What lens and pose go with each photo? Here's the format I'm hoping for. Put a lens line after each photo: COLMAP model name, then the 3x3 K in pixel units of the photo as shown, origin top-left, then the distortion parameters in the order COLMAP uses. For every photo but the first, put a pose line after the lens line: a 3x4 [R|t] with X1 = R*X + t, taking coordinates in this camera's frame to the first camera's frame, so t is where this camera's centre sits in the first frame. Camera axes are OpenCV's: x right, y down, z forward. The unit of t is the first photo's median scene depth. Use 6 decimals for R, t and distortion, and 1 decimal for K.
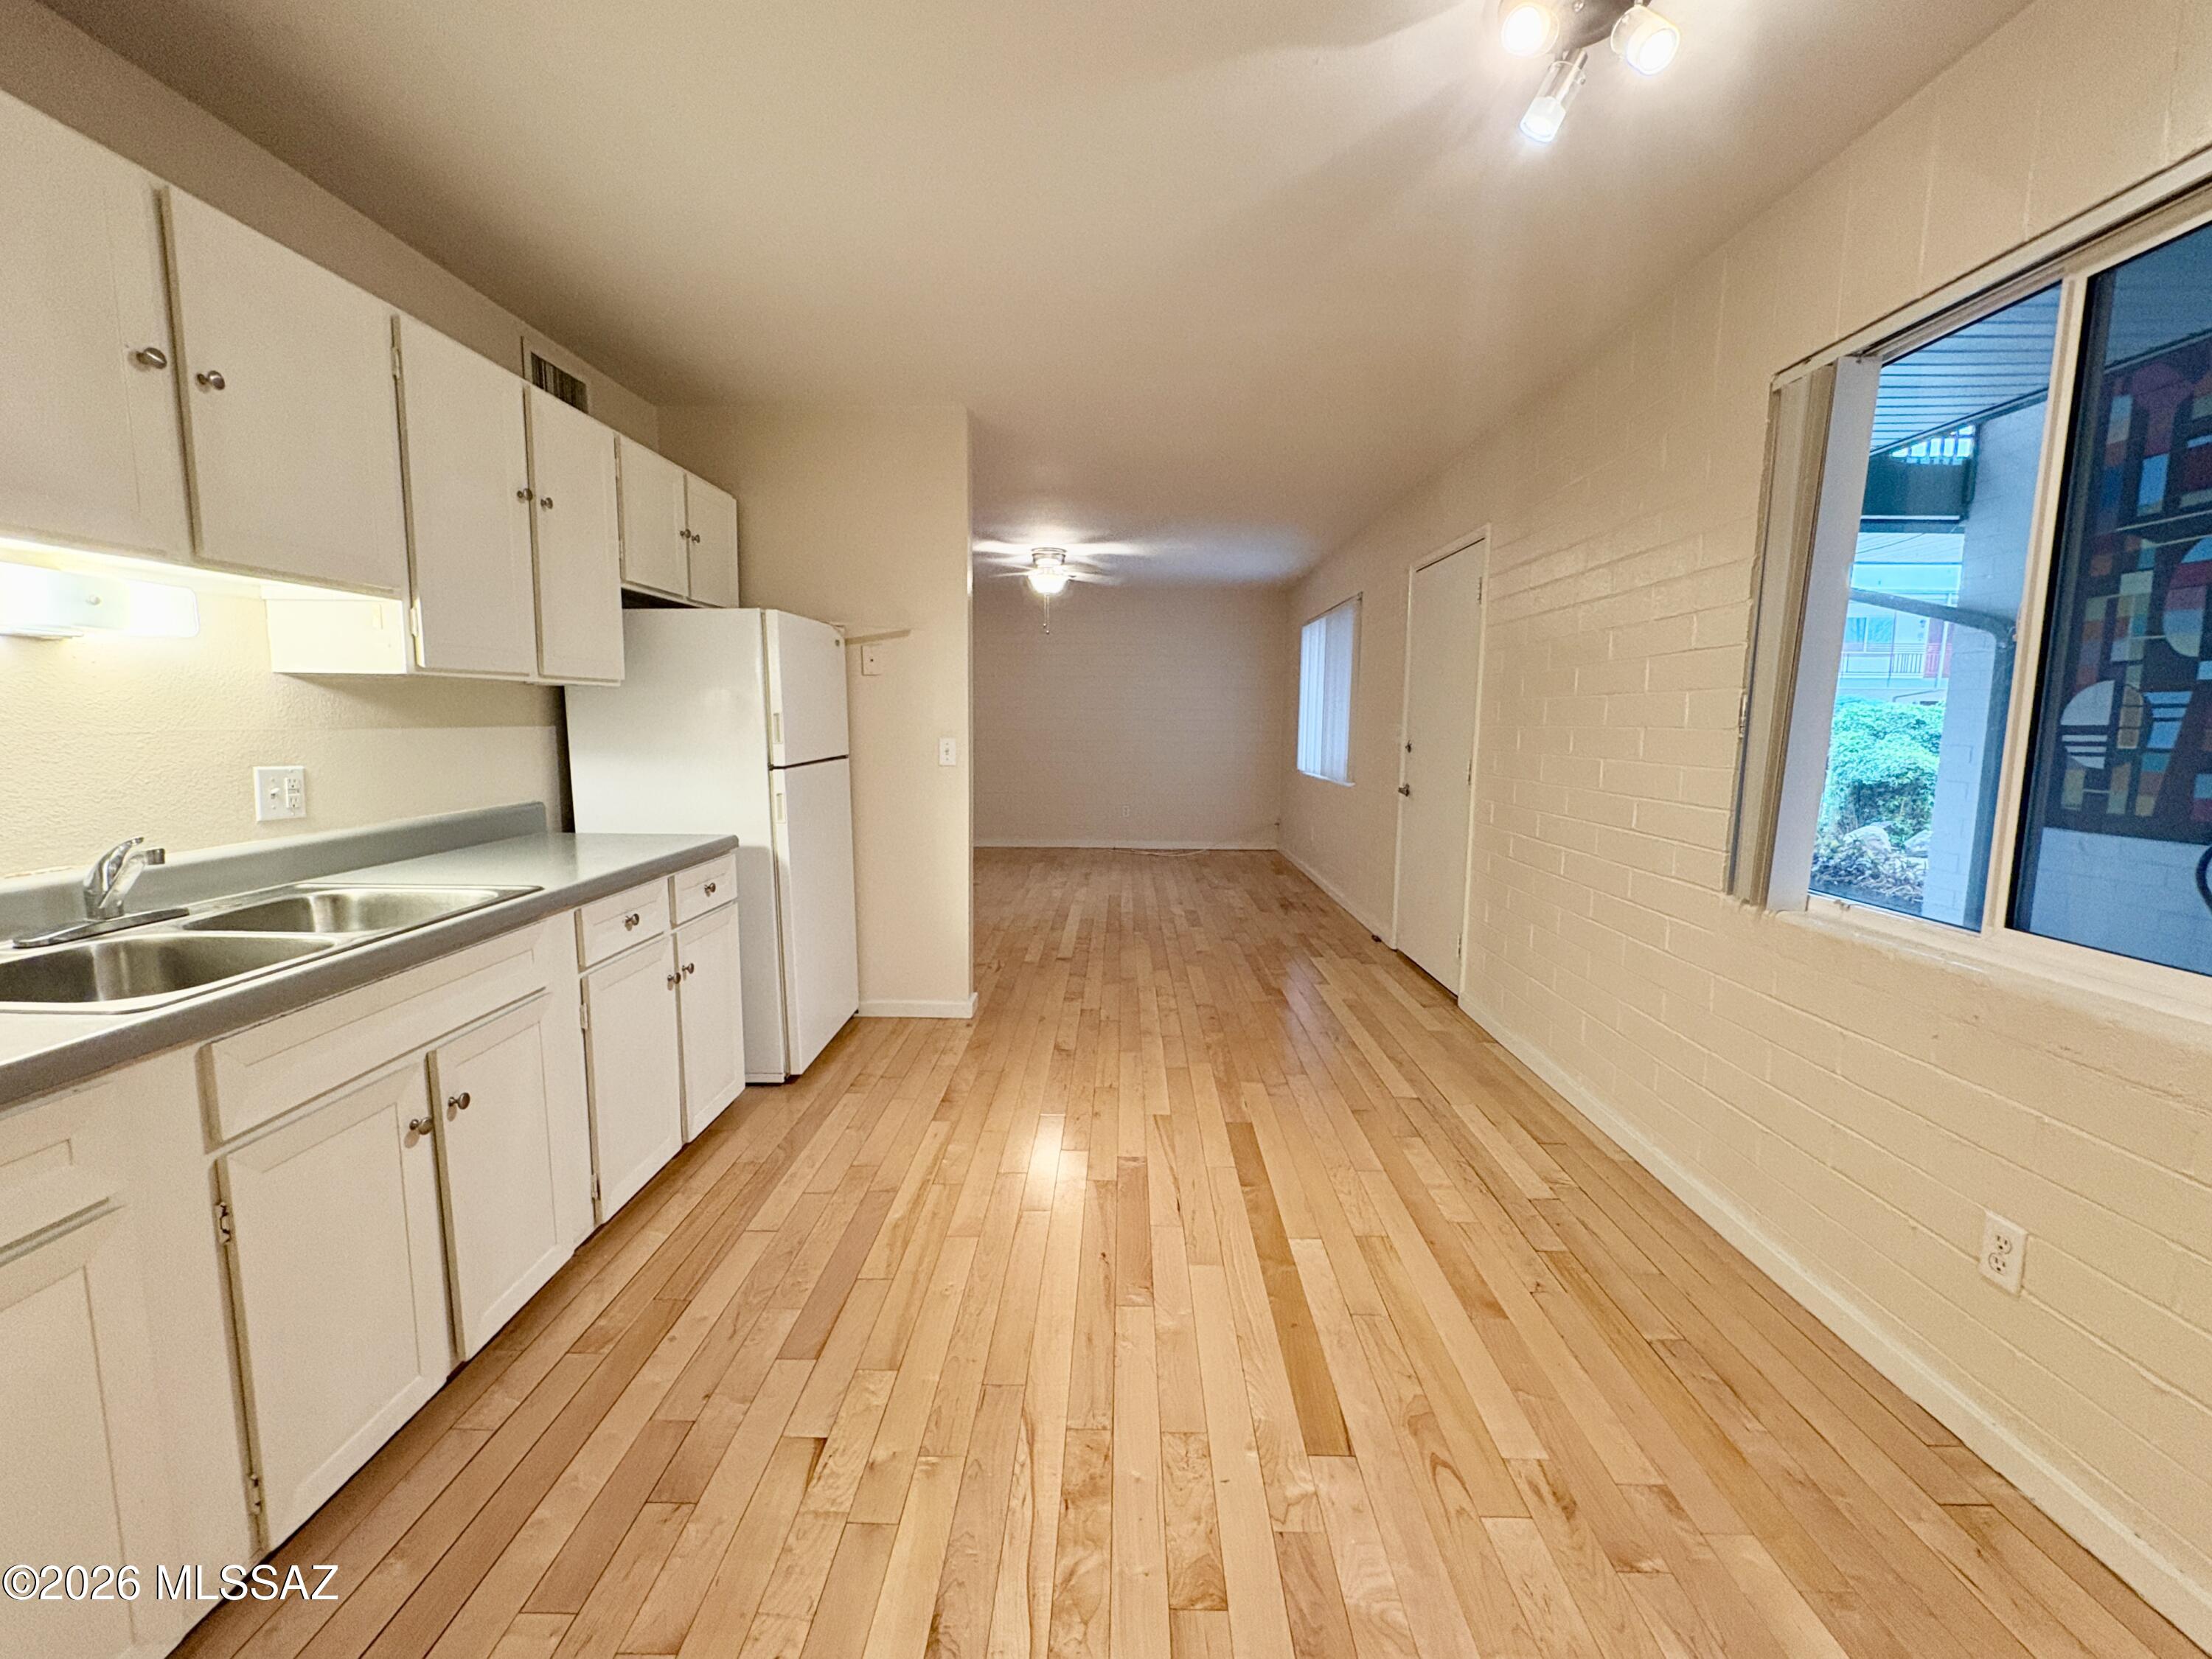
lens RADIAL K [[905.3, 0, 1111.3], [0, 905.3, 825.2], [0, 0, 1]] dist [-0.002690, -0.000282]
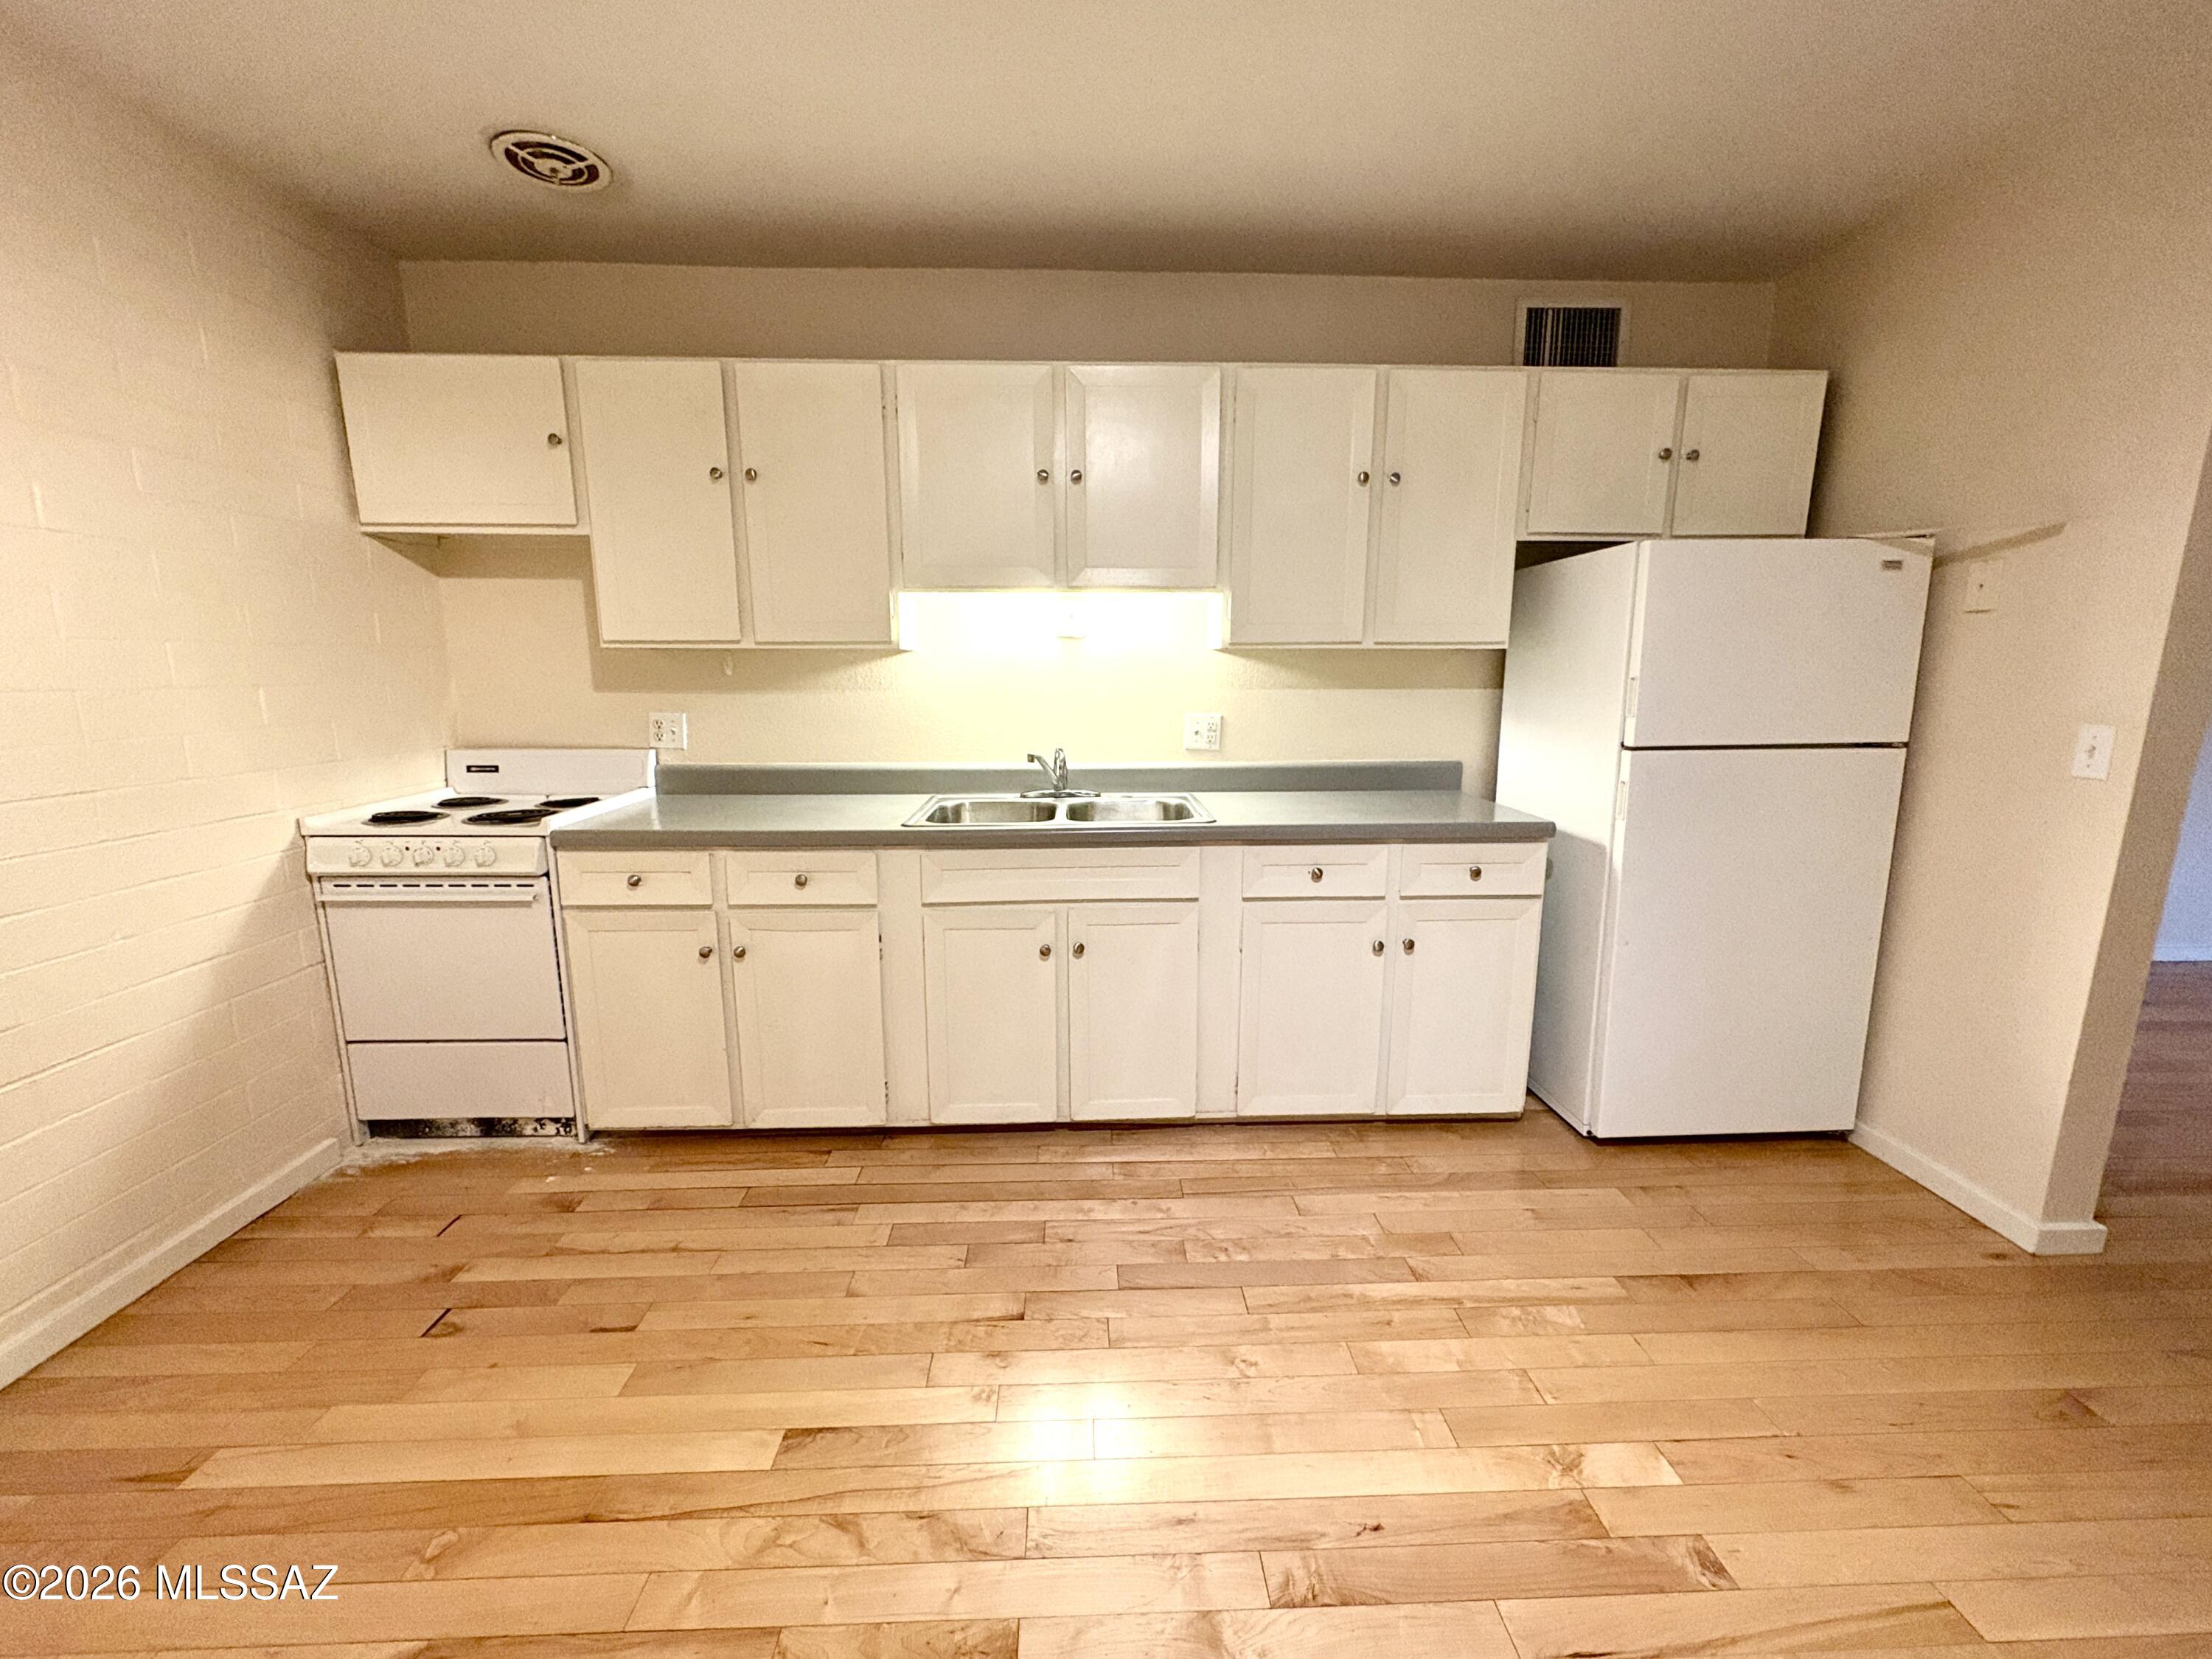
lens RADIAL K [[905.3, 0, 1111.3], [0, 905.3, 825.2], [0, 0, 1]] dist [-0.002690, -0.000282]
pose [[0.054772, 0.162469, -0.985192, 0.386737], [-0.119632, 0.980634, 0.155066, -0.066641], [0.991306, 0.109367, 0.073147, 0.516738]]
